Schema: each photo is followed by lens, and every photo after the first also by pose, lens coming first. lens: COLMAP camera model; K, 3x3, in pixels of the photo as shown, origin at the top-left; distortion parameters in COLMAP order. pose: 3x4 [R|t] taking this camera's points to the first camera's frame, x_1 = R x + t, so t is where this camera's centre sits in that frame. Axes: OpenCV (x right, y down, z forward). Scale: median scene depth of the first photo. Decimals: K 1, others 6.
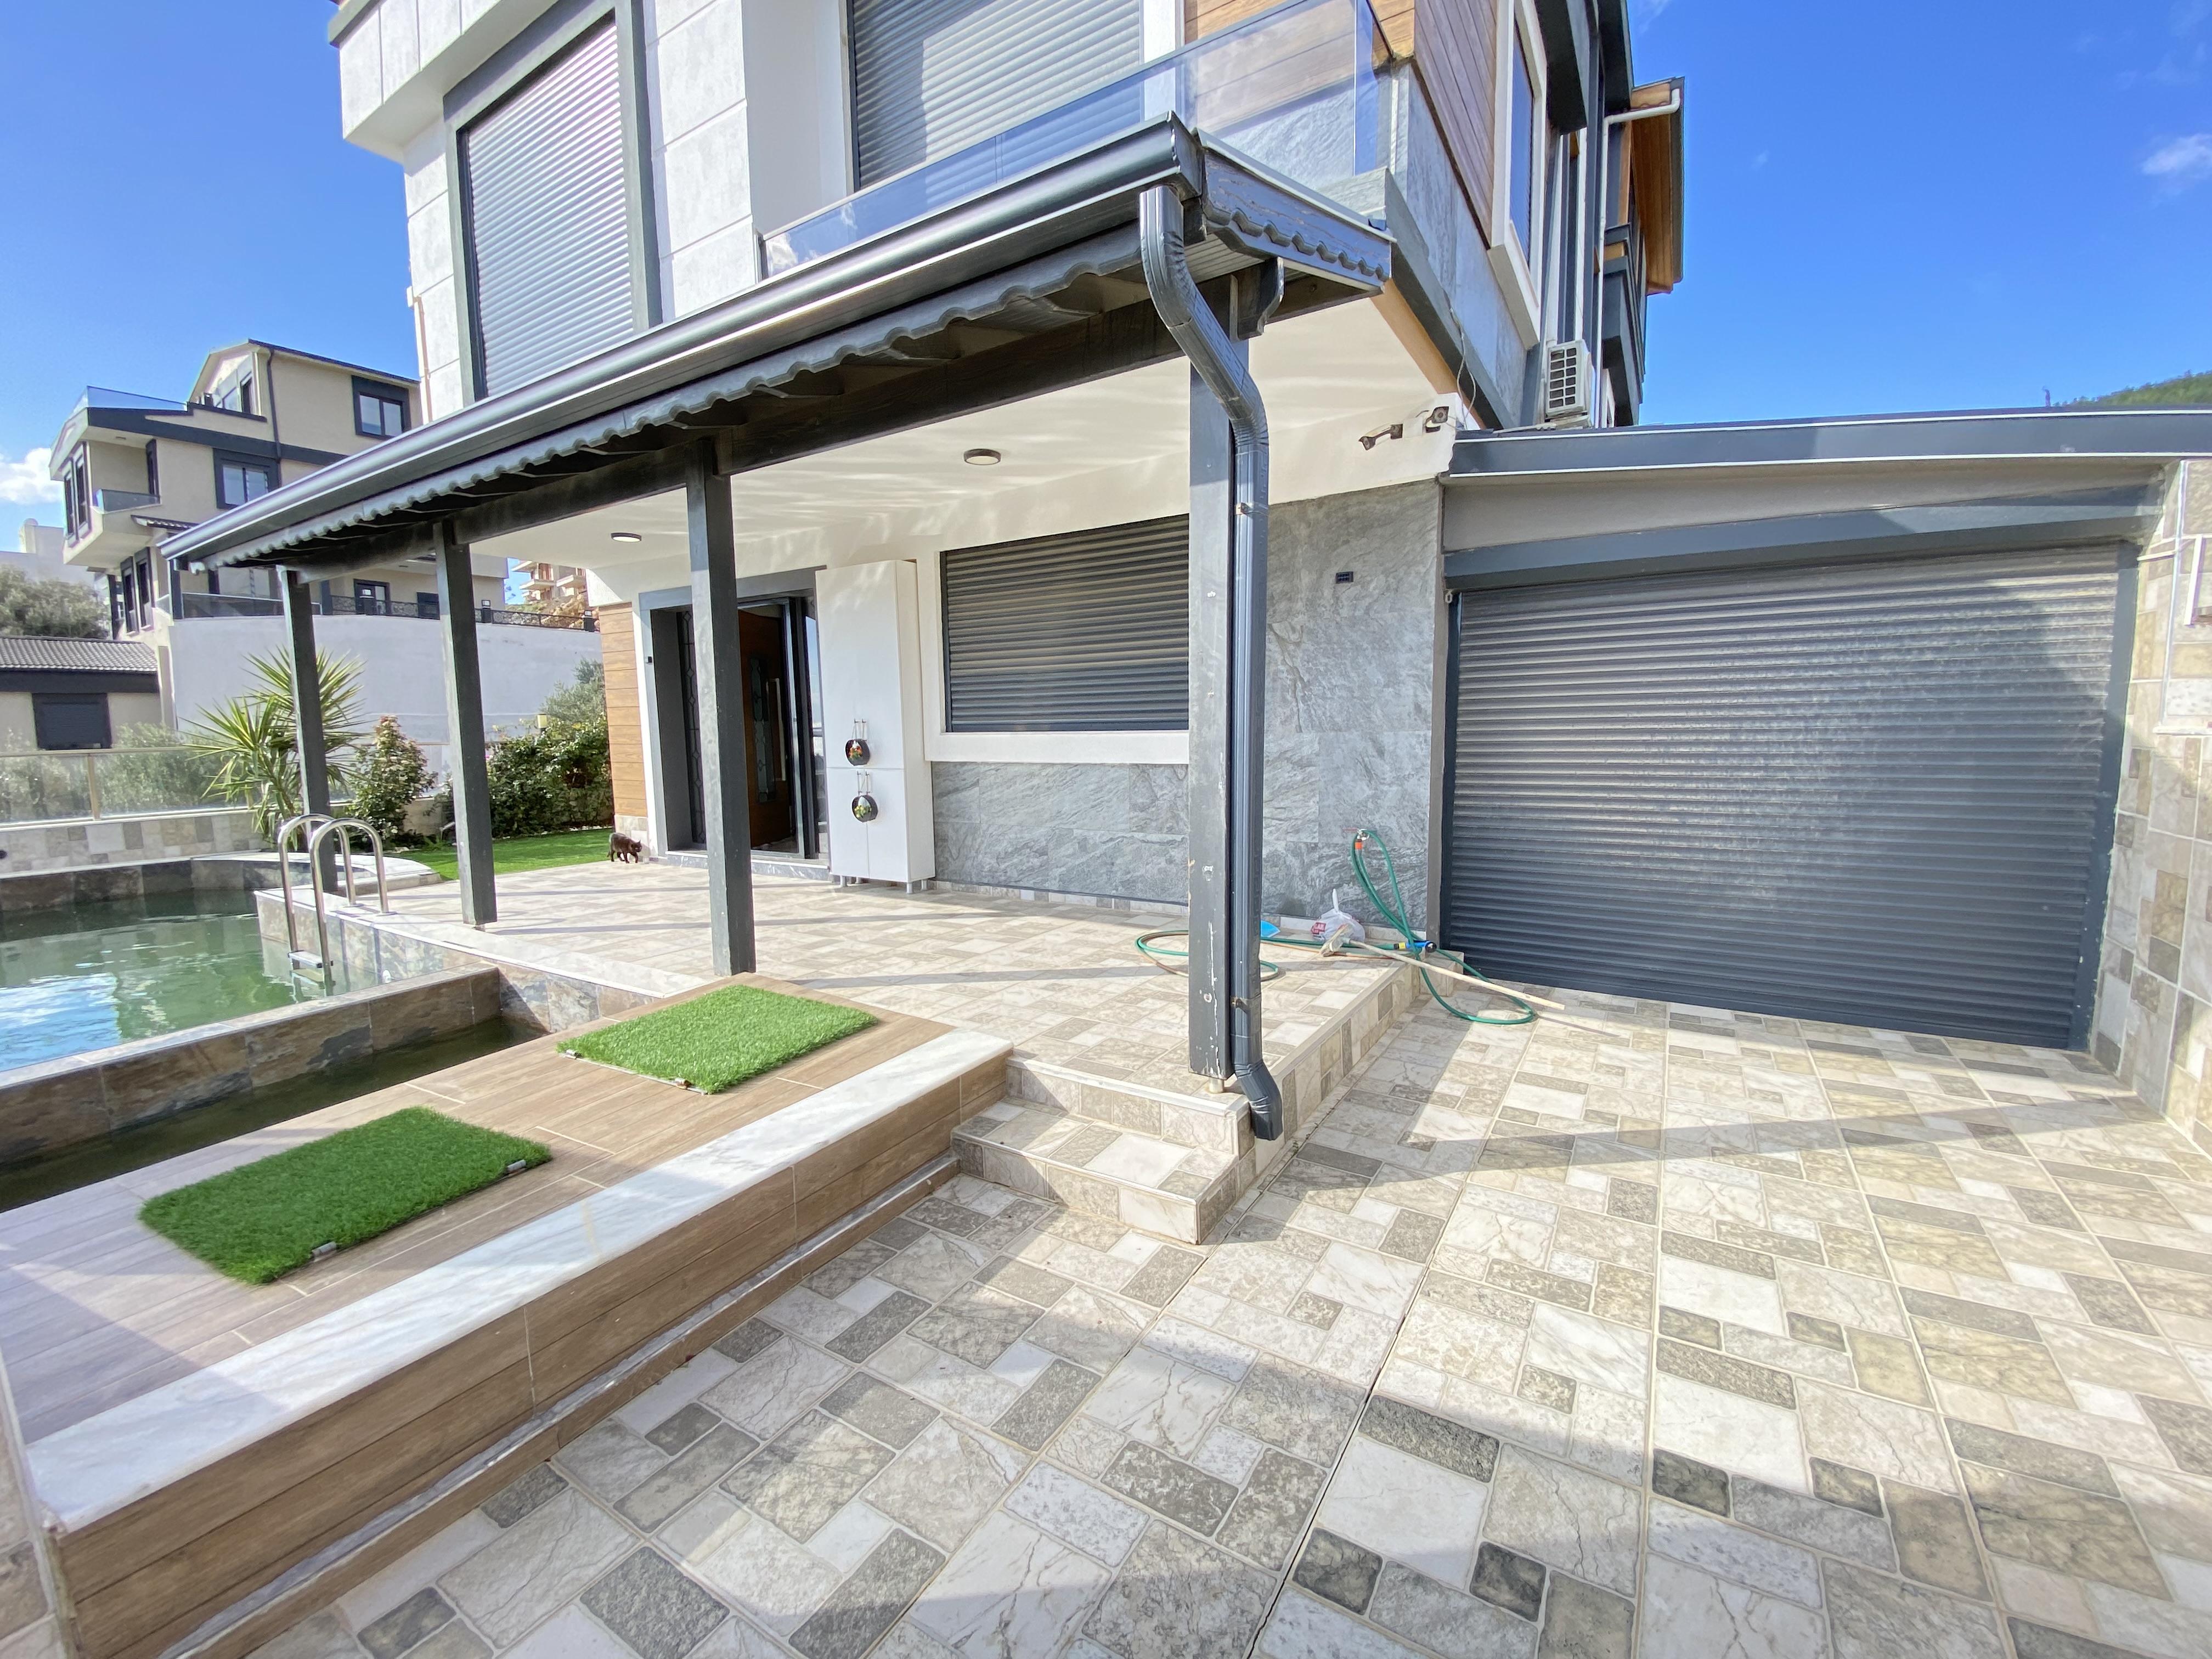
lens RADIAL K [[896.4, 0, 1106.5], [0, 896.4, 825.6], [0, 0, 1]] dist [0.011359, -0.015358]
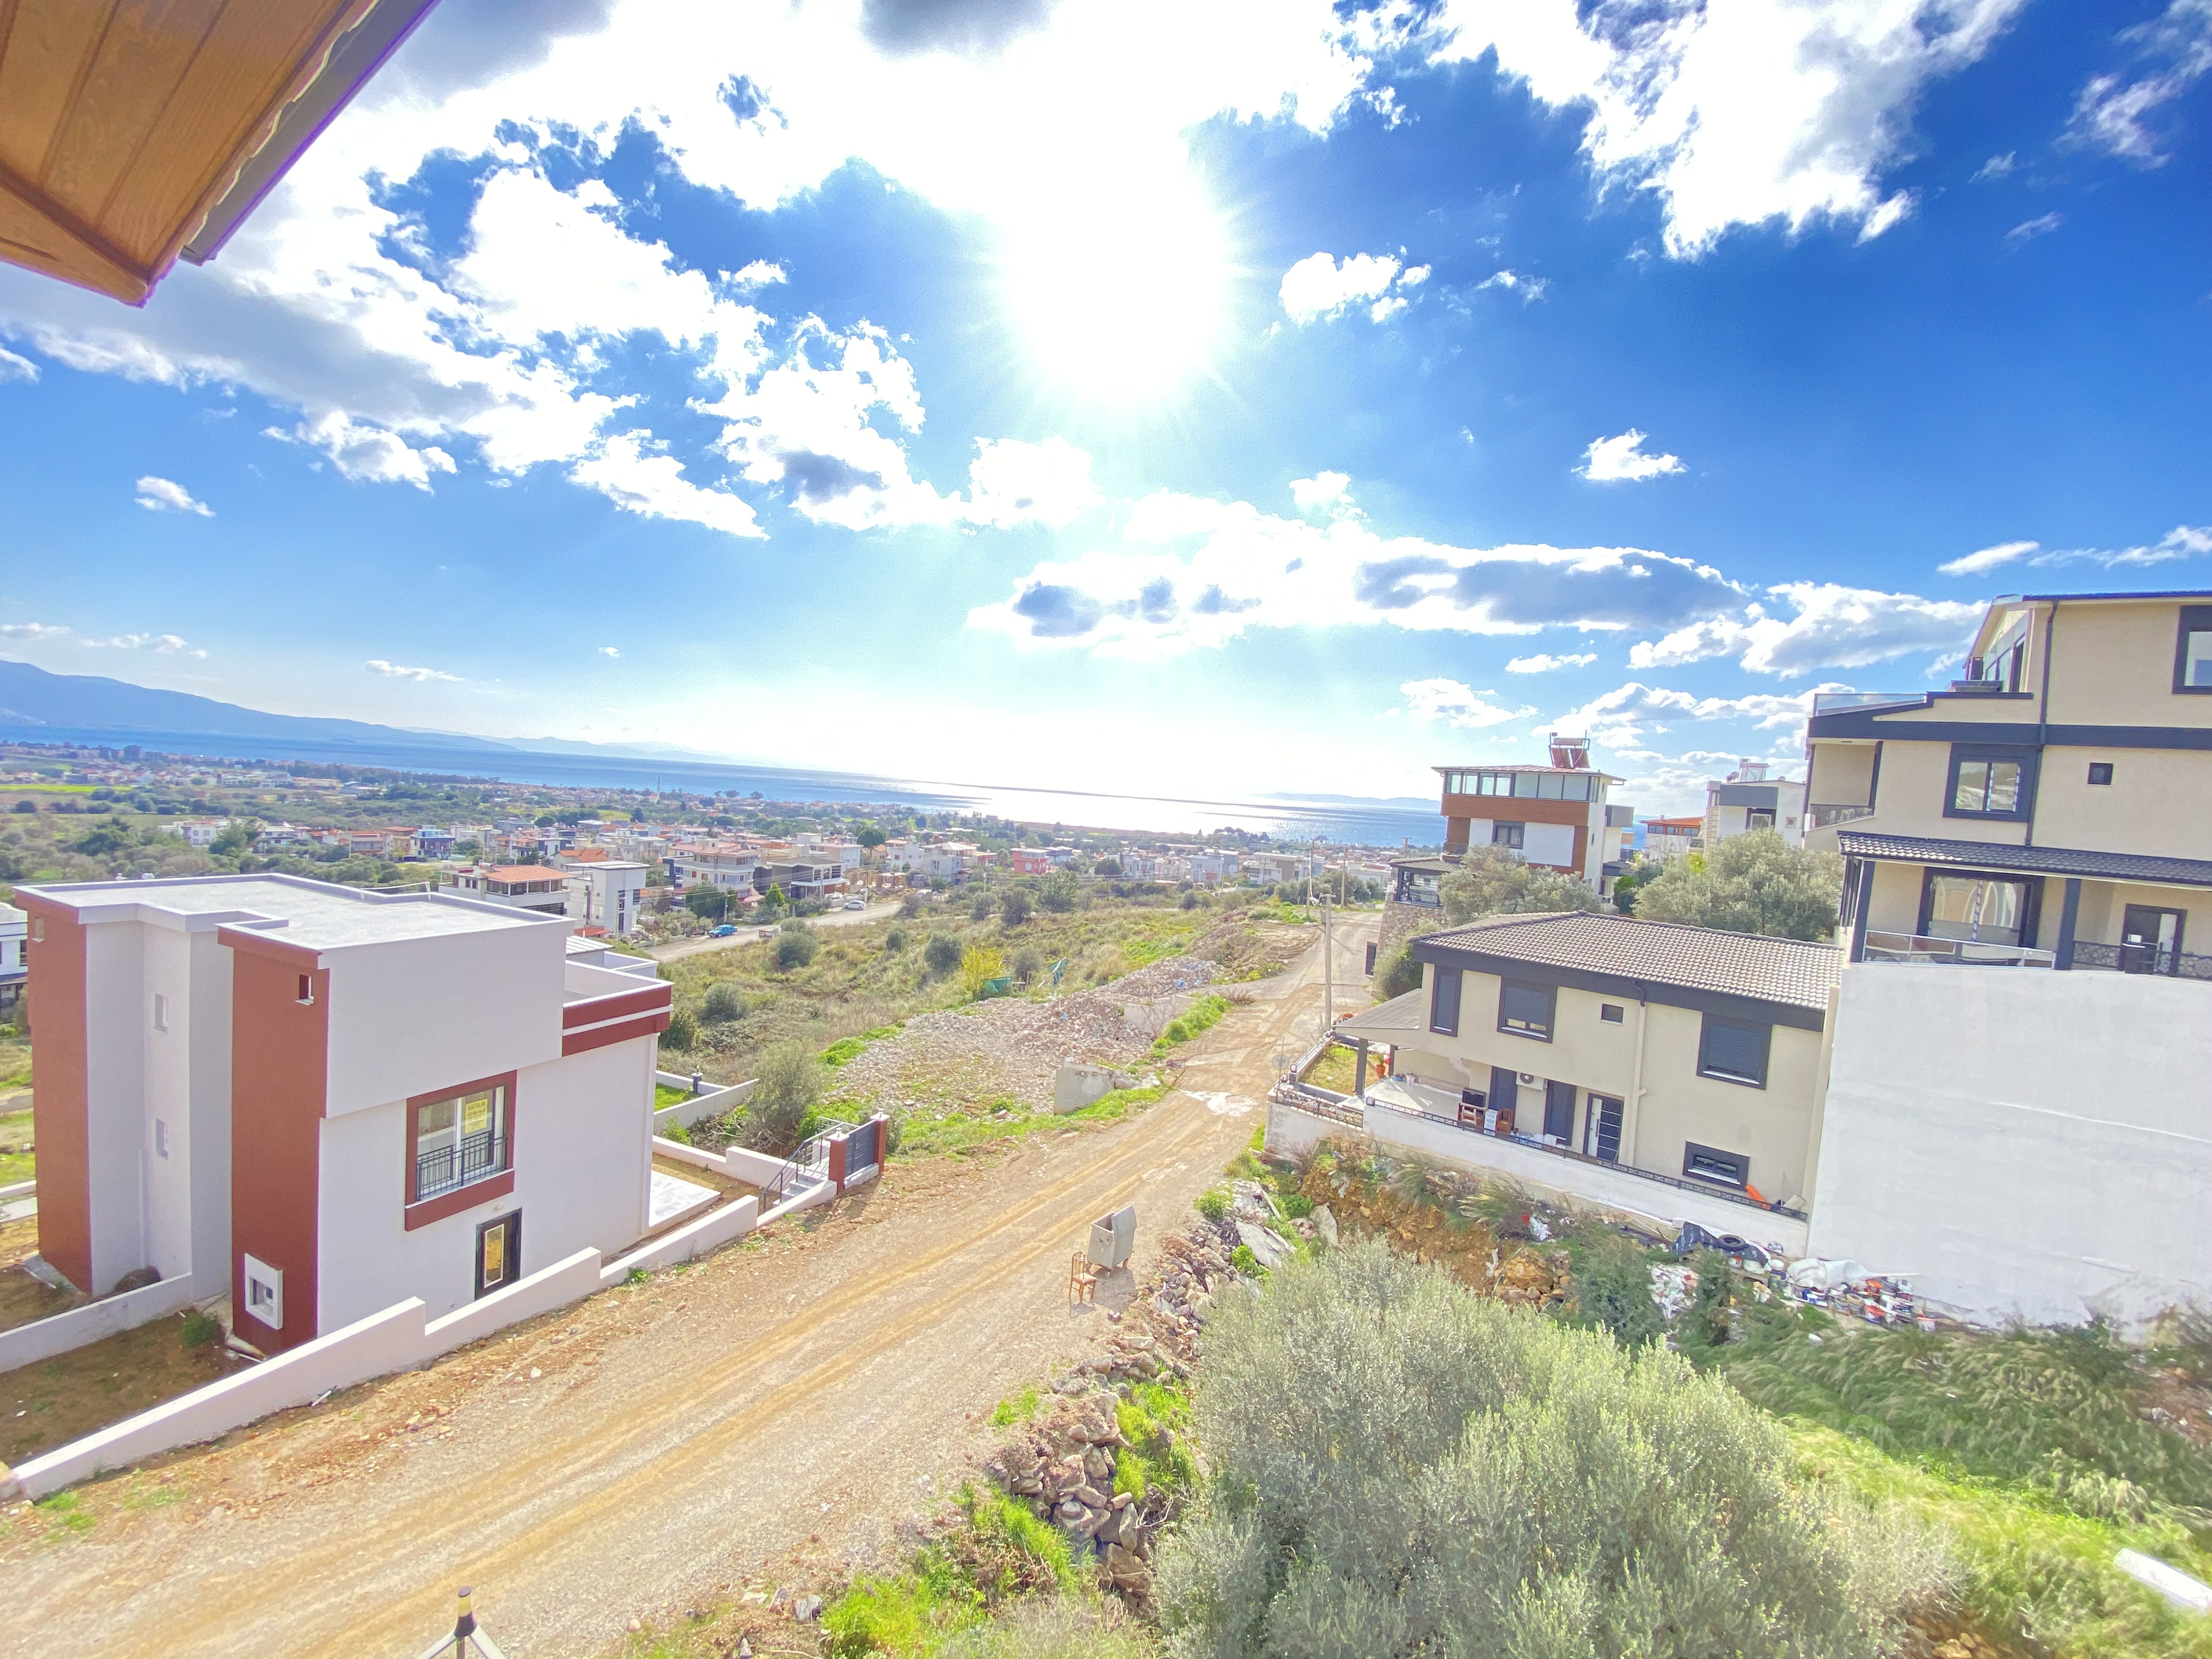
lens RADIAL K [[896.4, 0, 1111.8], [0, 896.4, 828.3], [0, 0, 1]] dist [0.011359, -0.015358]
pose [[-0.039773, 0.054783, -0.997706, -1.325149], [-0.176026, 0.982496, 0.060965, -1.987528], [0.983582, 0.178047, -0.029434, 2.253285]]
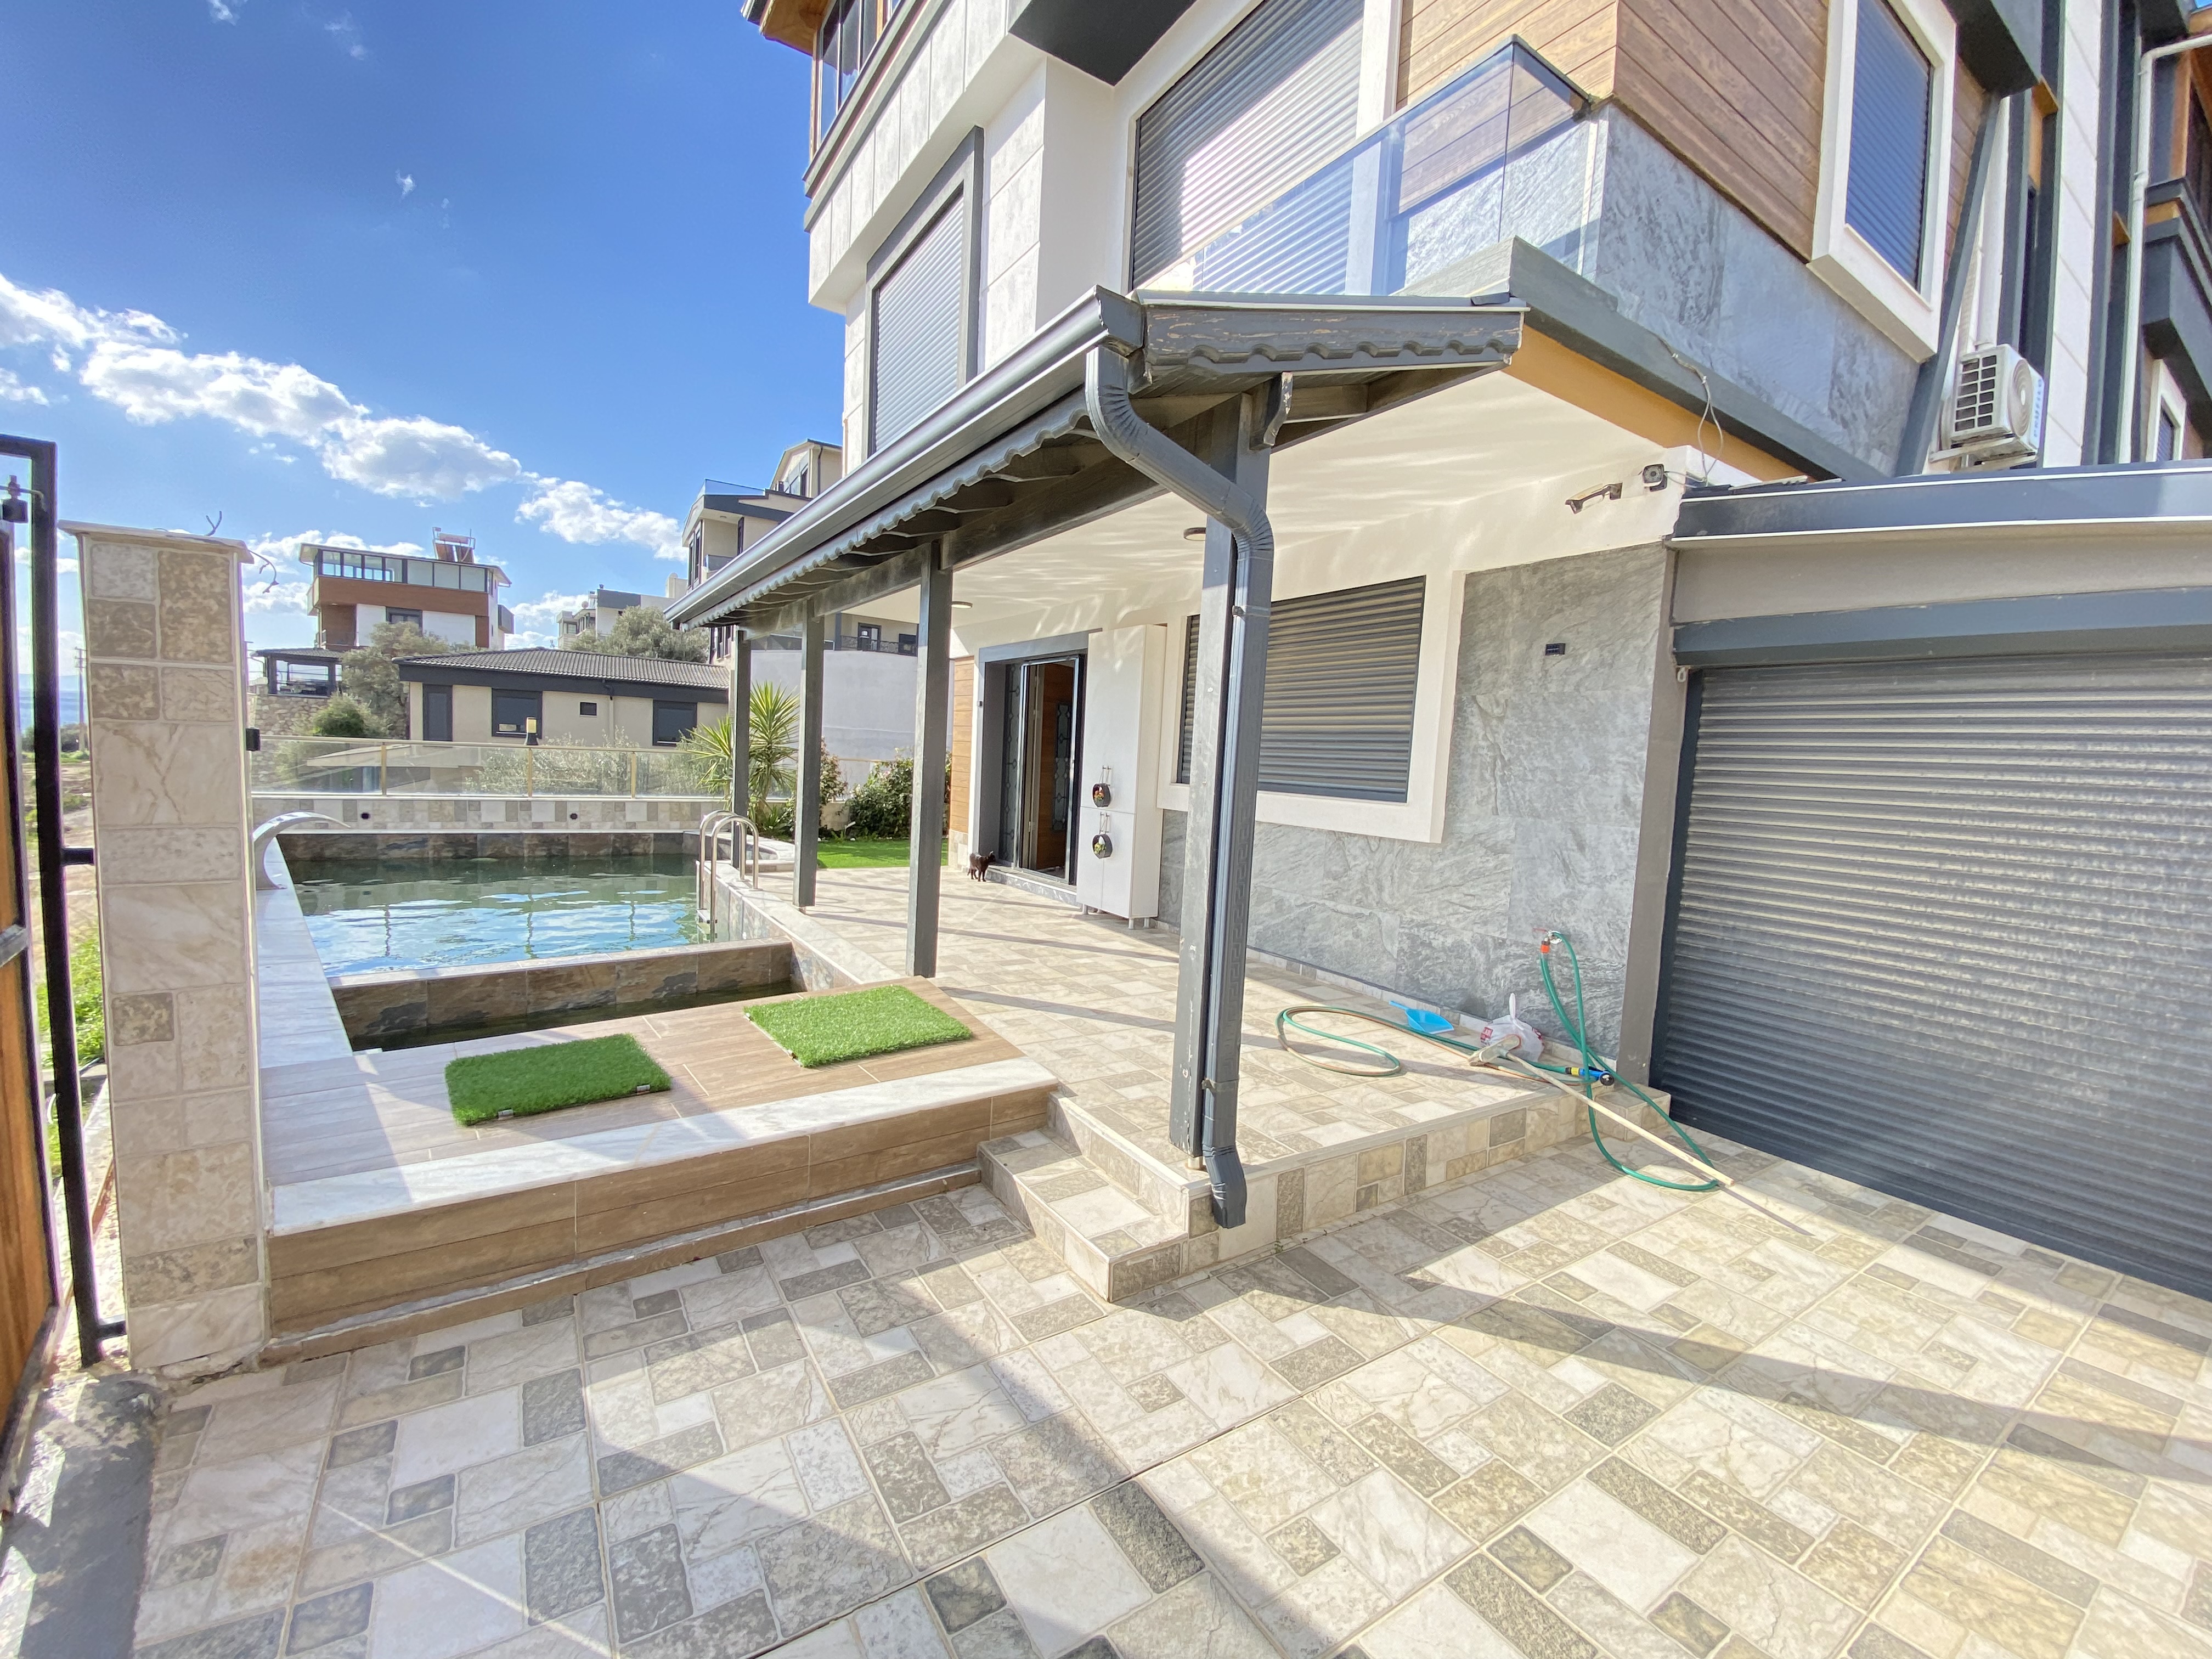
lens RADIAL K [[896.4, 0, 1104.8], [0, 896.4, 828.0], [0, 0, 1]] dist [0.011359, -0.015358]
pose [[0.905759, 0.093857, -0.413268, 0.286499], [-0.108772, 0.993986, -0.012652, -0.044476], [0.409596, 0.056412, 0.910521, 0.000923]]
